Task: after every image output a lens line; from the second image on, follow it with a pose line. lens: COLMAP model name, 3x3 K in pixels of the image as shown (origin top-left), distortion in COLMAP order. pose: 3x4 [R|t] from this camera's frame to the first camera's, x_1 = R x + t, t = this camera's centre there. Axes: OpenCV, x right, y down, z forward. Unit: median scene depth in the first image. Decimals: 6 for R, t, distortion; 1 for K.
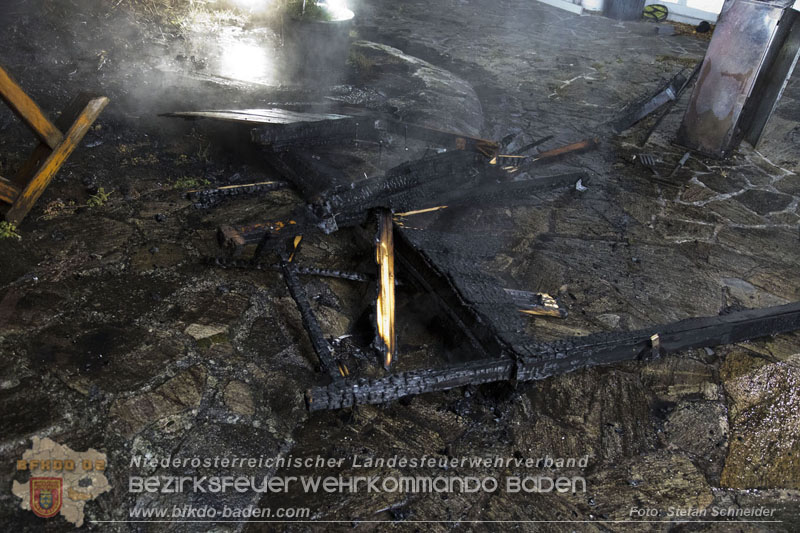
lens RADIAL K [[656.7, 0, 400.0], [0, 656.7, 266.5], [0, 0, 1]] dist [-0.030053, 0.009440]
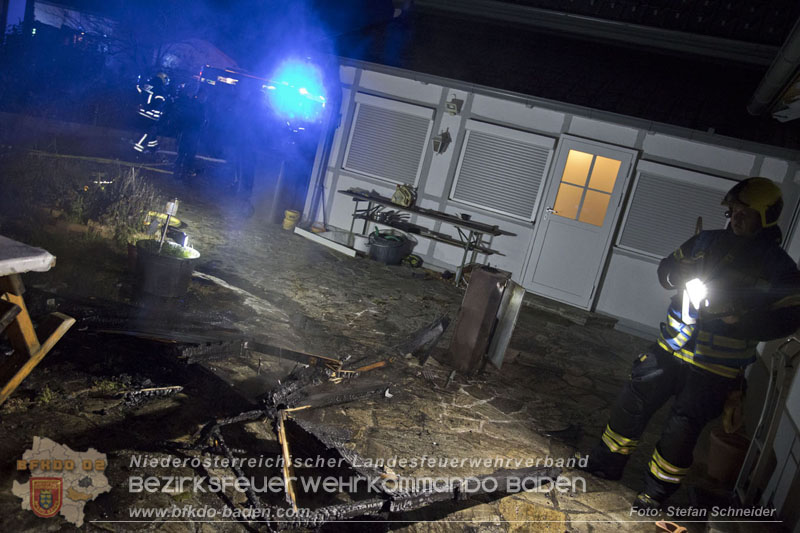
lens RADIAL K [[698.1, 0, 400.0], [0, 698.1, 266.5], [0, 0, 1]] dist [-0.043008, 0.093122]
pose [[0.926664, 0.075986, 0.368130, -0.279614], [0.042950, 0.951536, -0.304524, 0.074507], [-0.373428, 0.298002, 0.878491, -0.398828]]
